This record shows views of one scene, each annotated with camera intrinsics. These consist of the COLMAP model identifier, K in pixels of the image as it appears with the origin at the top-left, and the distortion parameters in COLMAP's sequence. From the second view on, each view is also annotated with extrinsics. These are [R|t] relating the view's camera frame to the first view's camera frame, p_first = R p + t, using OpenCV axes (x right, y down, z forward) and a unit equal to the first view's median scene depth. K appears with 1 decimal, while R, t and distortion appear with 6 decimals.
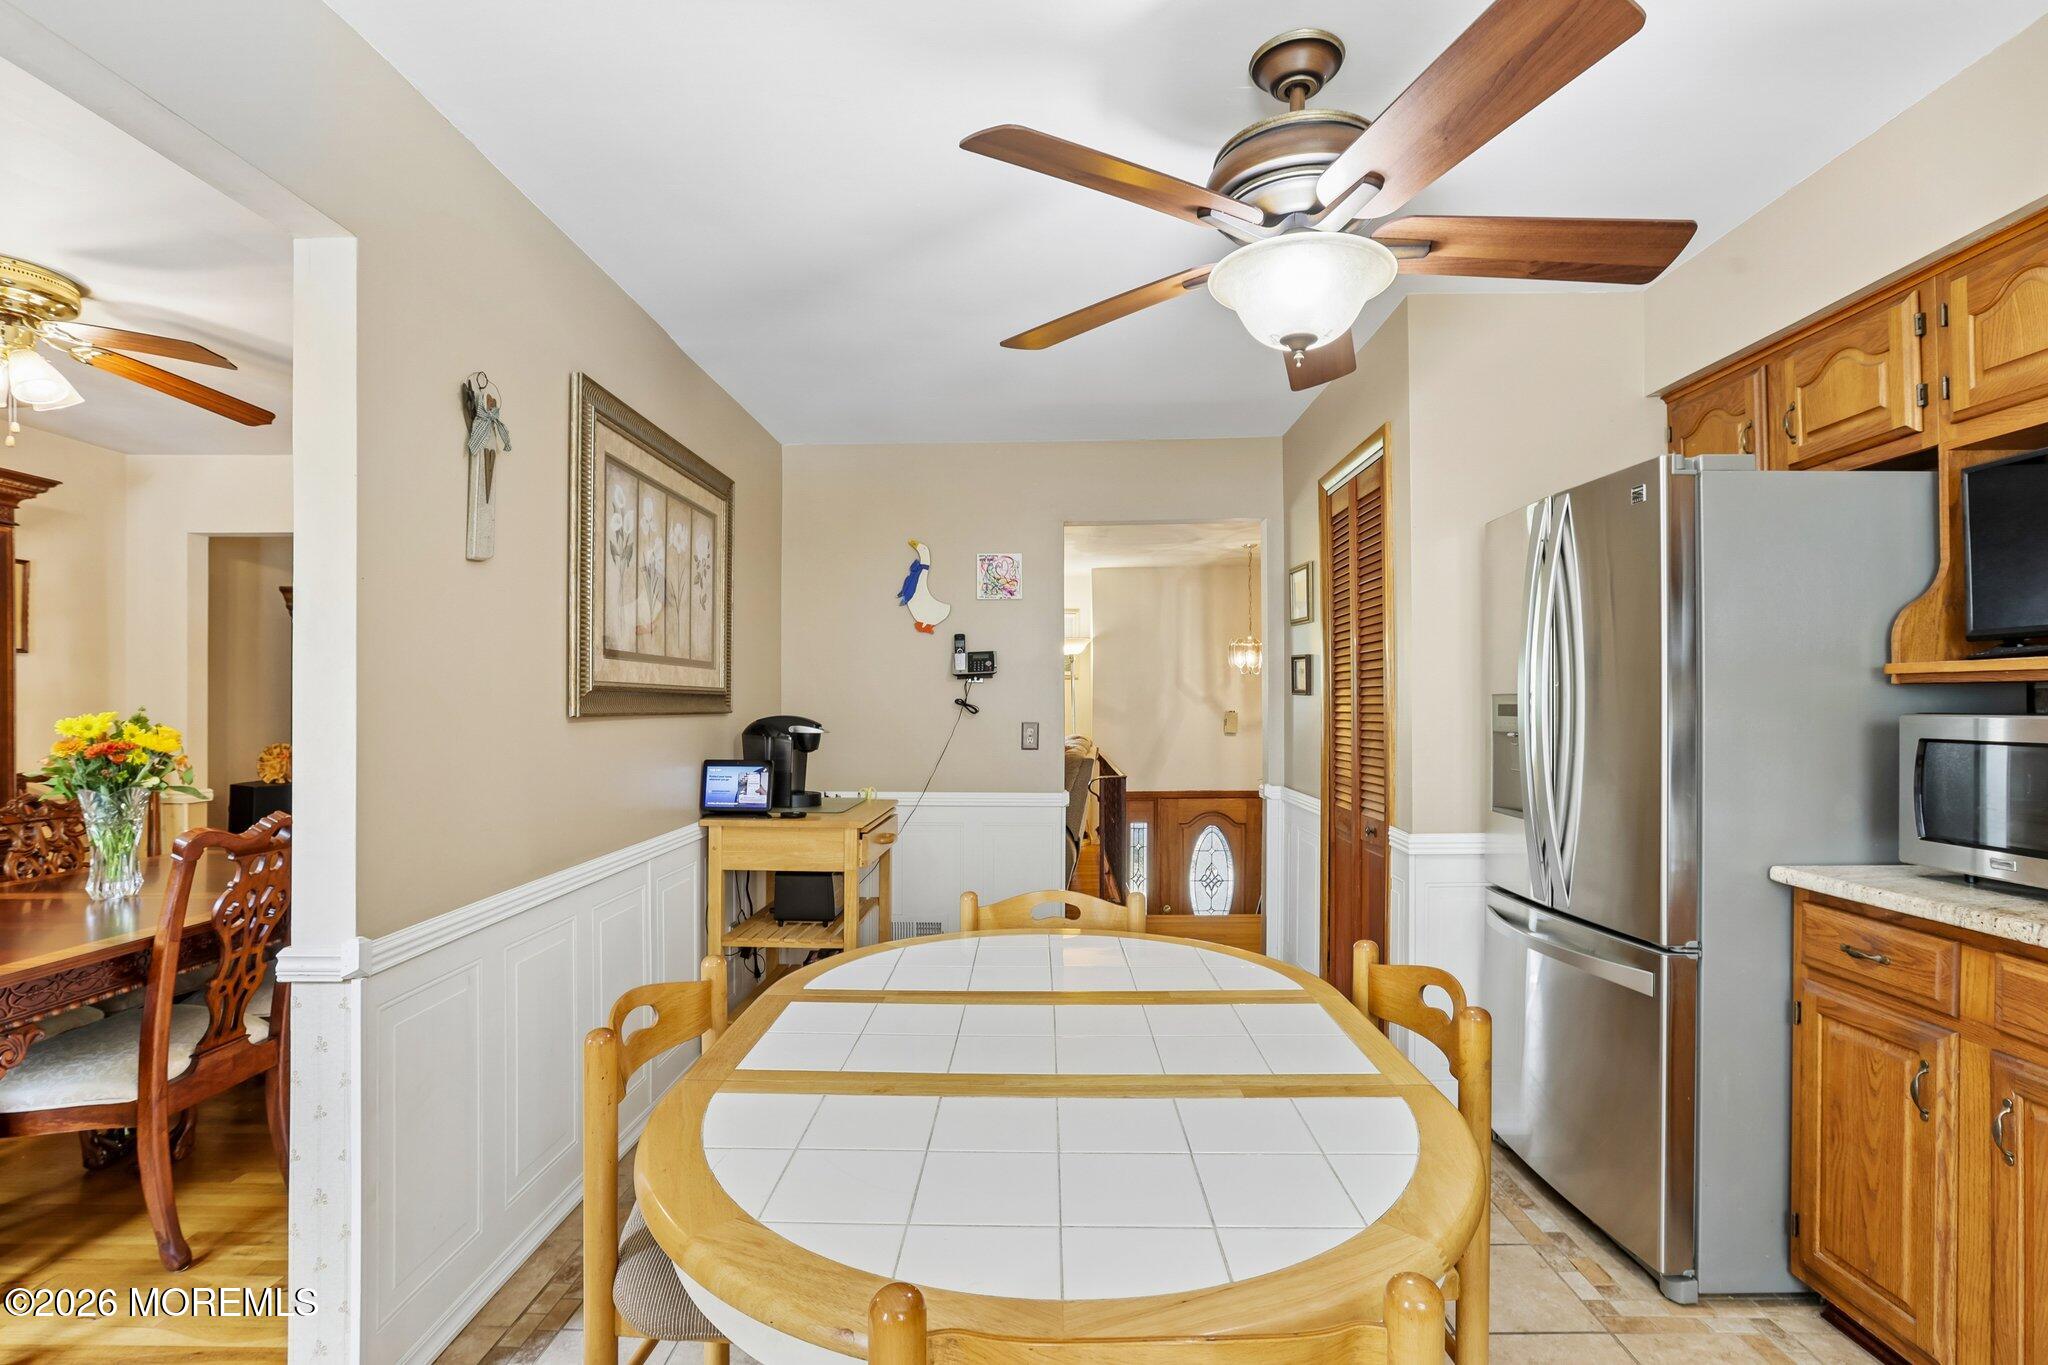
lens RADIAL K [[978.4, 0, 1022.2], [0, 978.4, 708.4], [0, 0, 1]] dist [-0.039635, 0.018950]
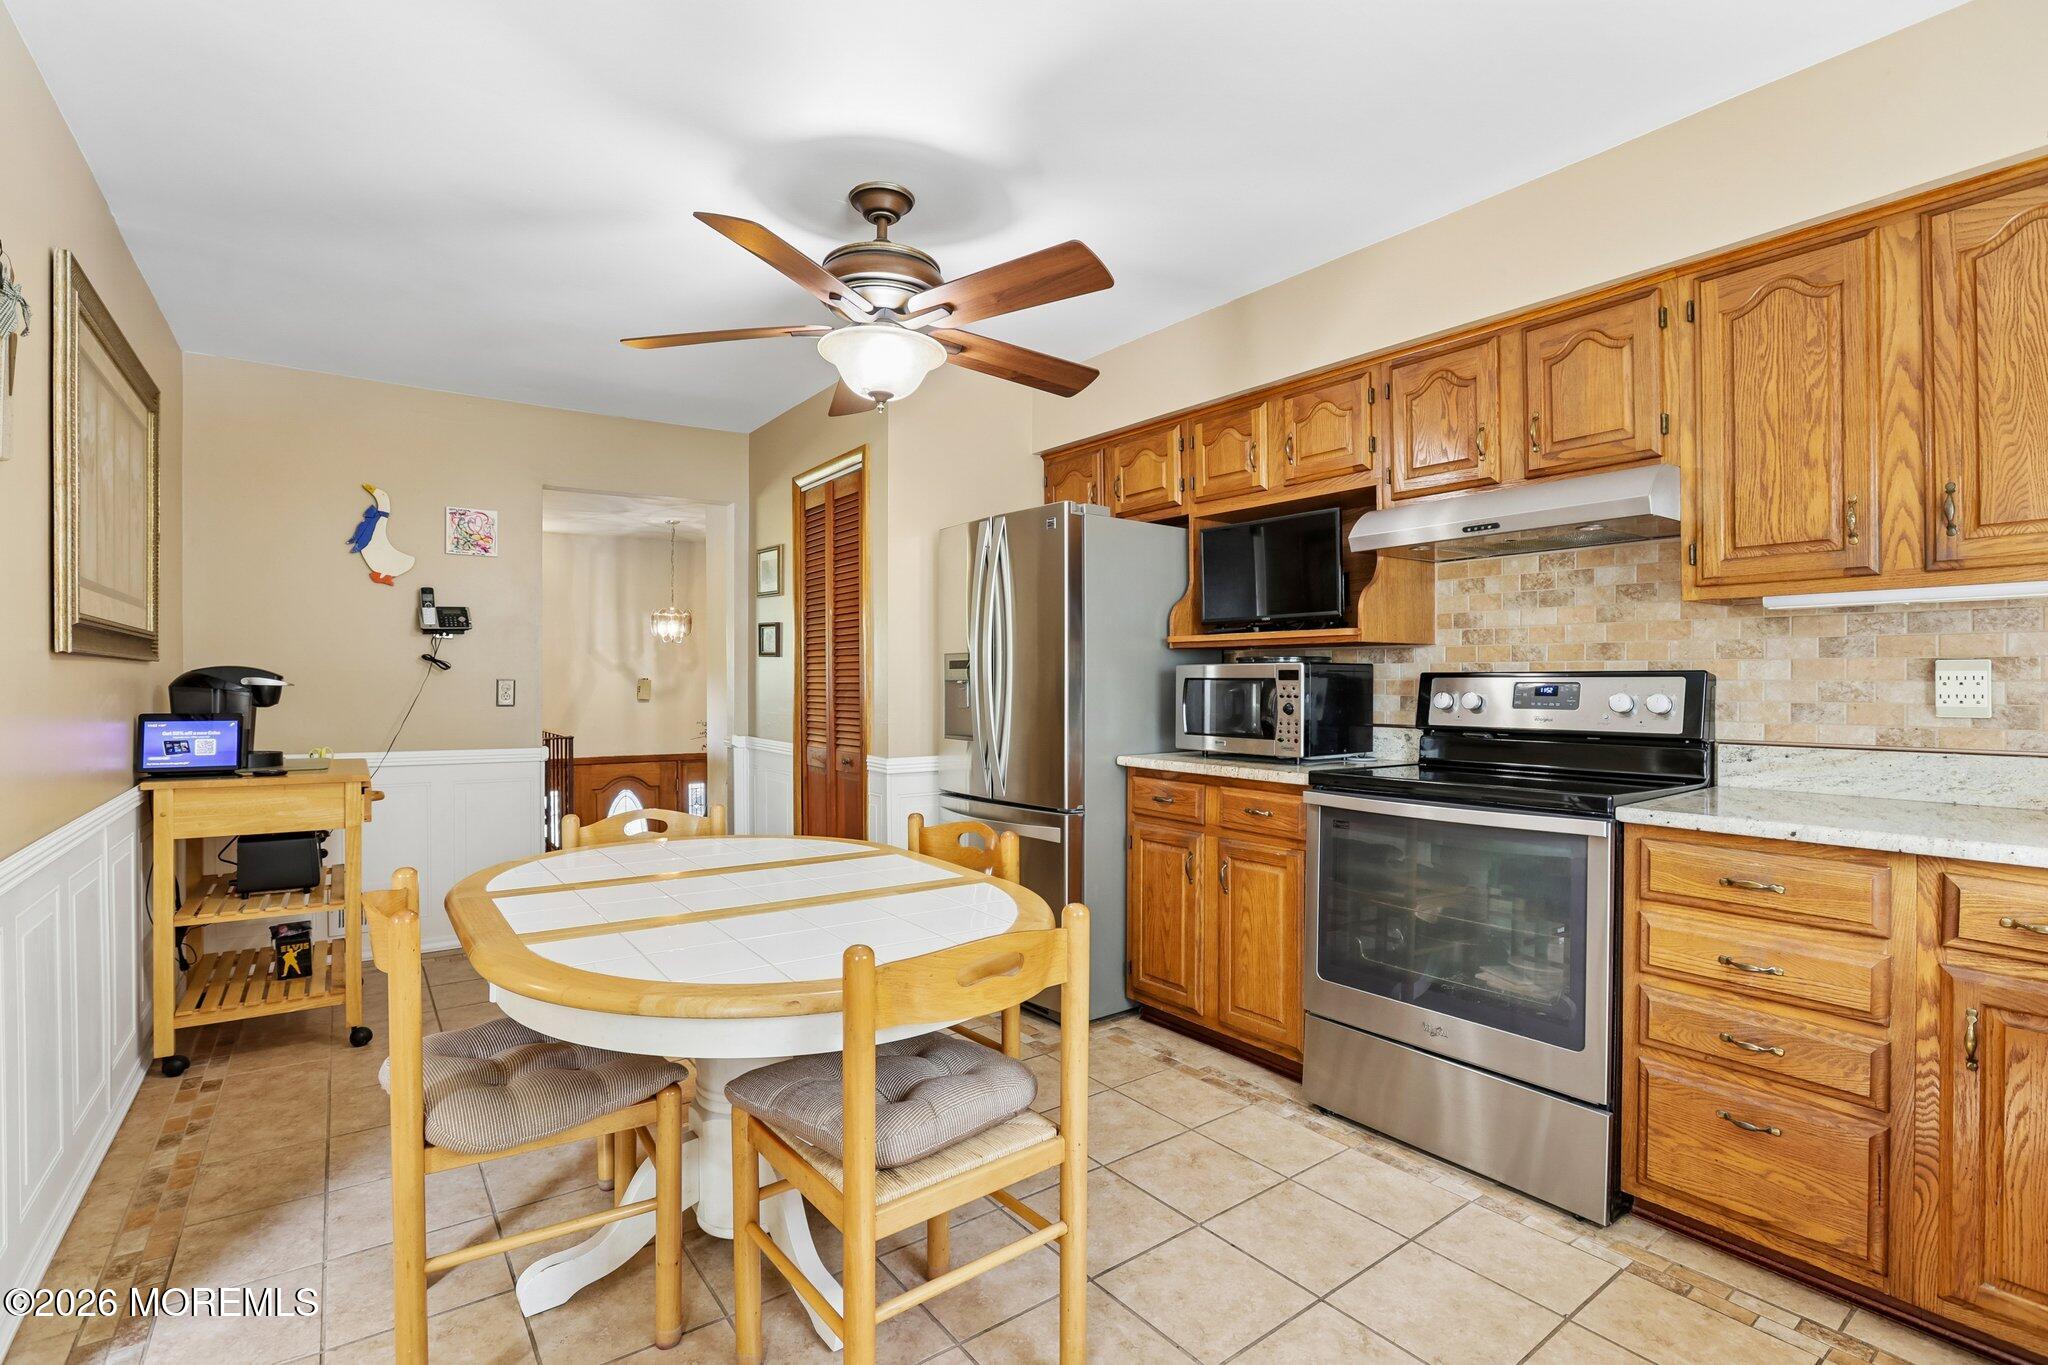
lens RADIAL K [[946.1, 0, 1024.0], [0, 946.1, 682.5], [0, 0, 1]] dist [-0.026442, 0.000509]
pose [[0.797667, 0.004356, 0.603082, -0.281120], [-0.003162, 0.999990, -0.003041, 0.035281], [-0.603090, 0.000518, 0.797673, -0.173427]]
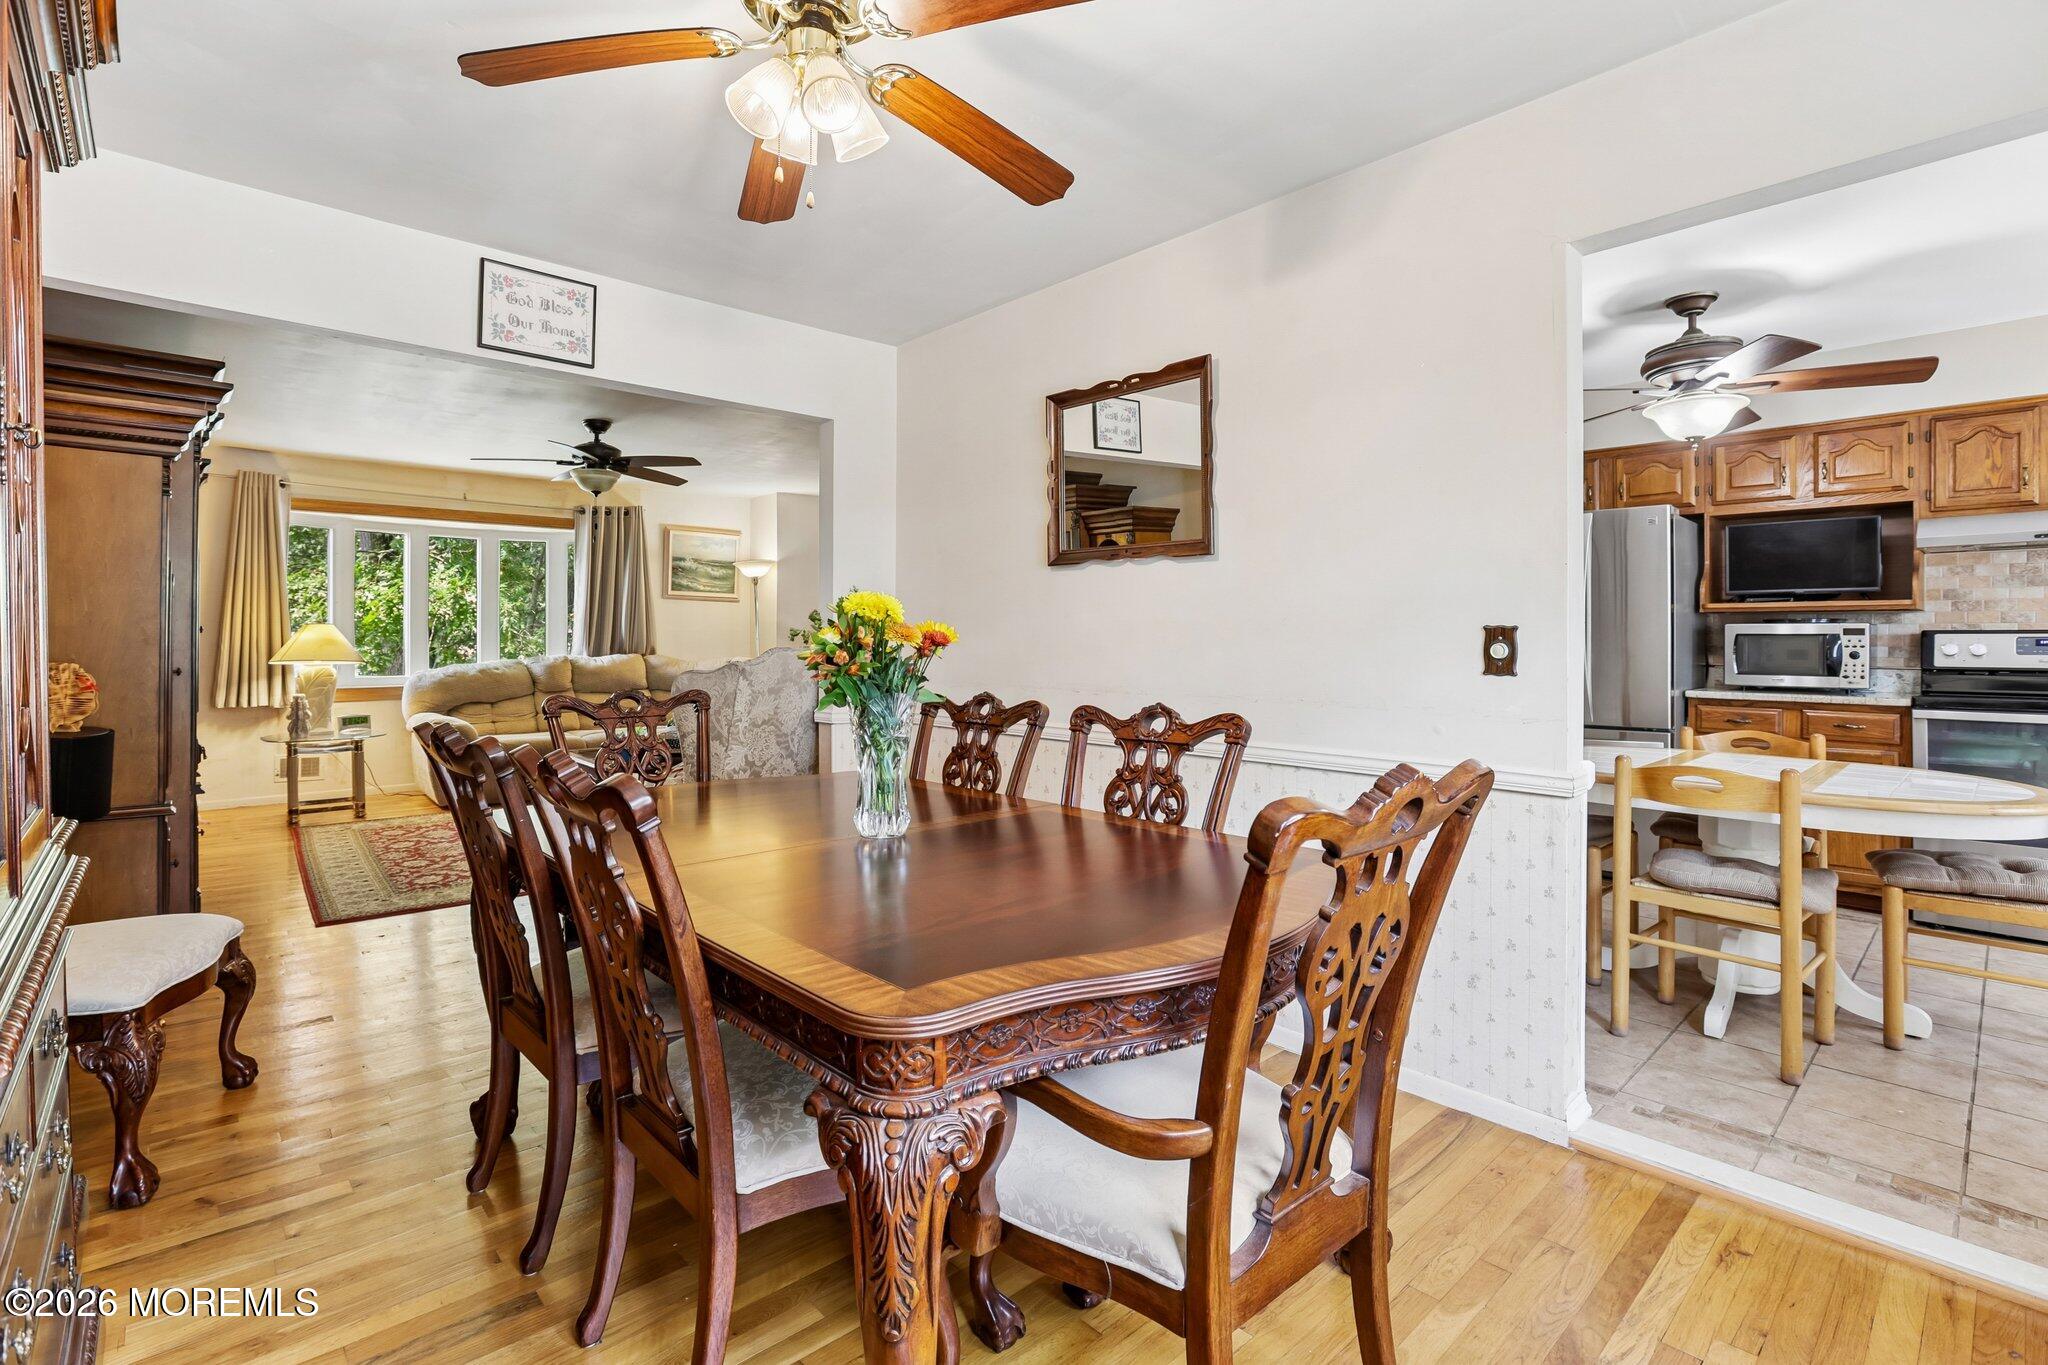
lens RADIAL K [[940.0, 0, 1023.4], [0, 940.0, 646.4], [0, 0, 1]] dist [-0.000756, 0.000017]
pose [[0.722874, 0.001440, 0.690979, -1.574688], [-0.005759, 0.999976, 0.003941, 0.050007], [-0.690956, -0.006828, 0.722864, 0.390968]]
